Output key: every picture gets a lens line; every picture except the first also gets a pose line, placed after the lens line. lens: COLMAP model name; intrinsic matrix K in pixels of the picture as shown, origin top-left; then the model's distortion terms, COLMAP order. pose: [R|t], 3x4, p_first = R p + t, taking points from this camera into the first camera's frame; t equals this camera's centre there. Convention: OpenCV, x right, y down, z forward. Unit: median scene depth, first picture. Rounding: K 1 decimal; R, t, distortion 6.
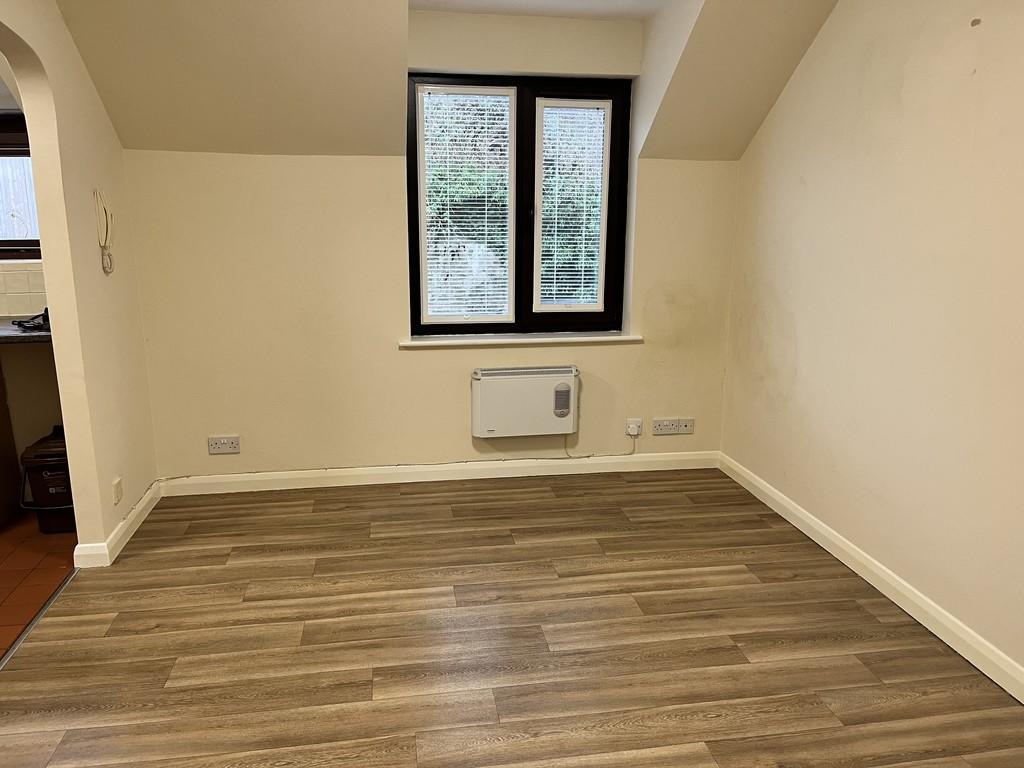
lens RADIAL K [[775.5, 0, 502.4], [0, 775.5, 387.5], [0, 0, 1]] dist [0.066549, -0.084349]
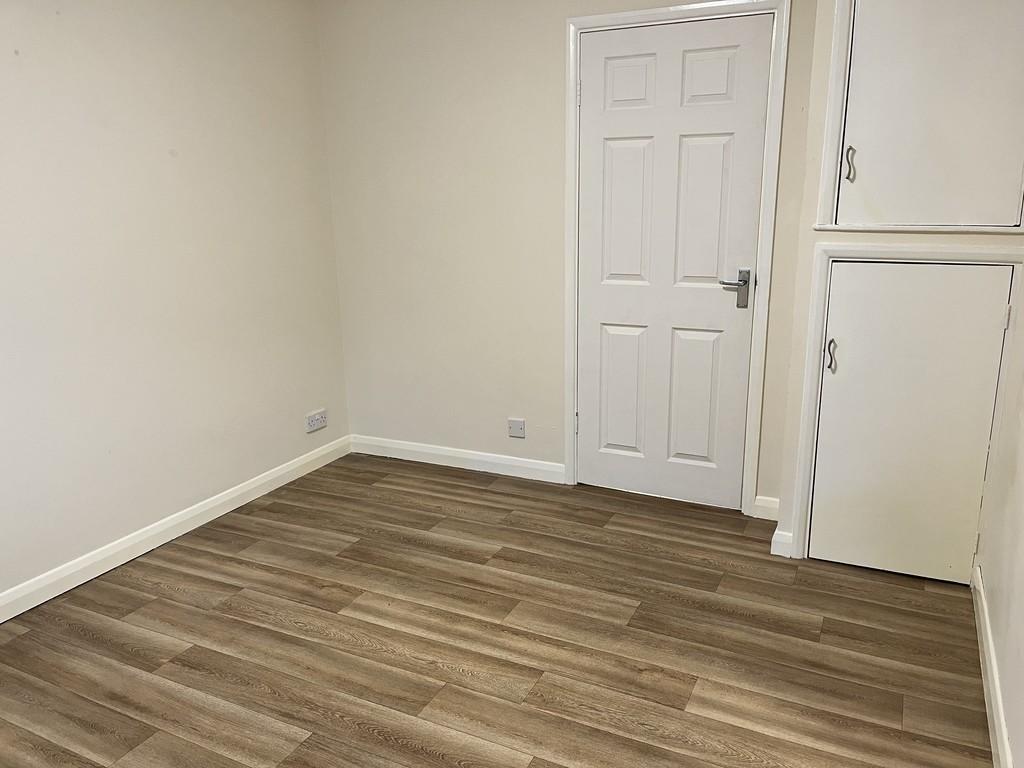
lens RADIAL K [[775.5, 0, 527.1], [0, 775.5, 396.7], [0, 0, 1]] dist [0.066549, -0.084349]
pose [[-0.823530, -0.144191, 0.548641, -0.580419], [0.141674, 0.884229, 0.445048, -0.339221], [-0.549296, 0.444238, -0.707761, 1.446923]]
